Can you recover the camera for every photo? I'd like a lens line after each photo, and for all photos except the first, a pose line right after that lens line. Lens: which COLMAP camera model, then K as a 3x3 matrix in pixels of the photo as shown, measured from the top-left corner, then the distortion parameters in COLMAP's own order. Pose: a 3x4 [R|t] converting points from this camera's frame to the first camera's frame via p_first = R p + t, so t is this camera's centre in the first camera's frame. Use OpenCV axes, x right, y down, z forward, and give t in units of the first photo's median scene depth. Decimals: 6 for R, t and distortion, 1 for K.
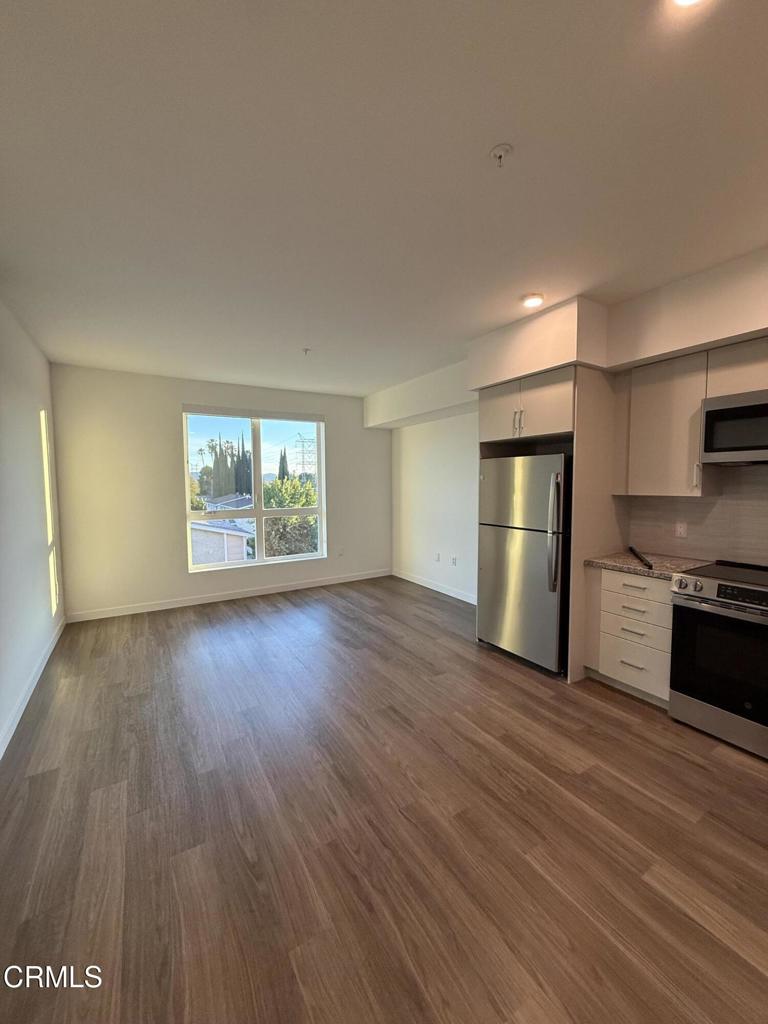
lens RADIAL K [[406.4, 0, 380.6], [0, 406.4, 512.5], [0, 0, 1]] dist [0.006703, -0.000539]
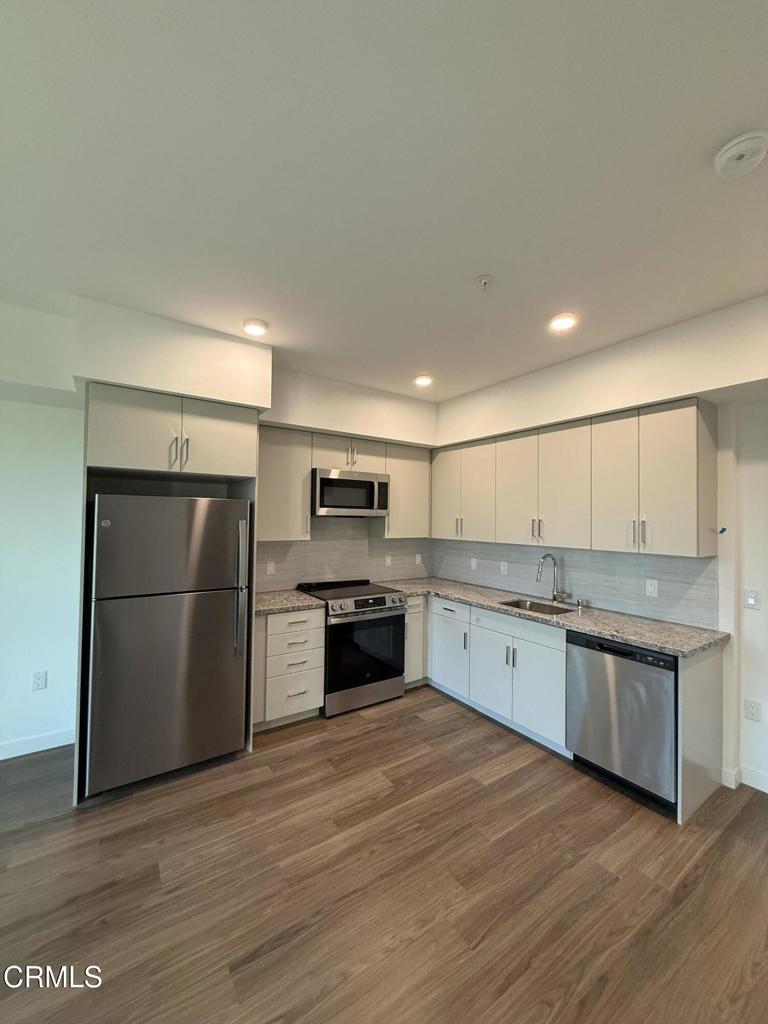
lens RADIAL K [[406.4, 0, 390.5], [0, 406.4, 511.8], [0, 0, 1]] dist [0.006703, -0.000539]
pose [[-0.063841, 0.022108, 0.997715, -0.603166], [0.059652, 0.998052, -0.018298, -0.100892], [-0.996176, 0.058347, -0.065036, 0.910195]]
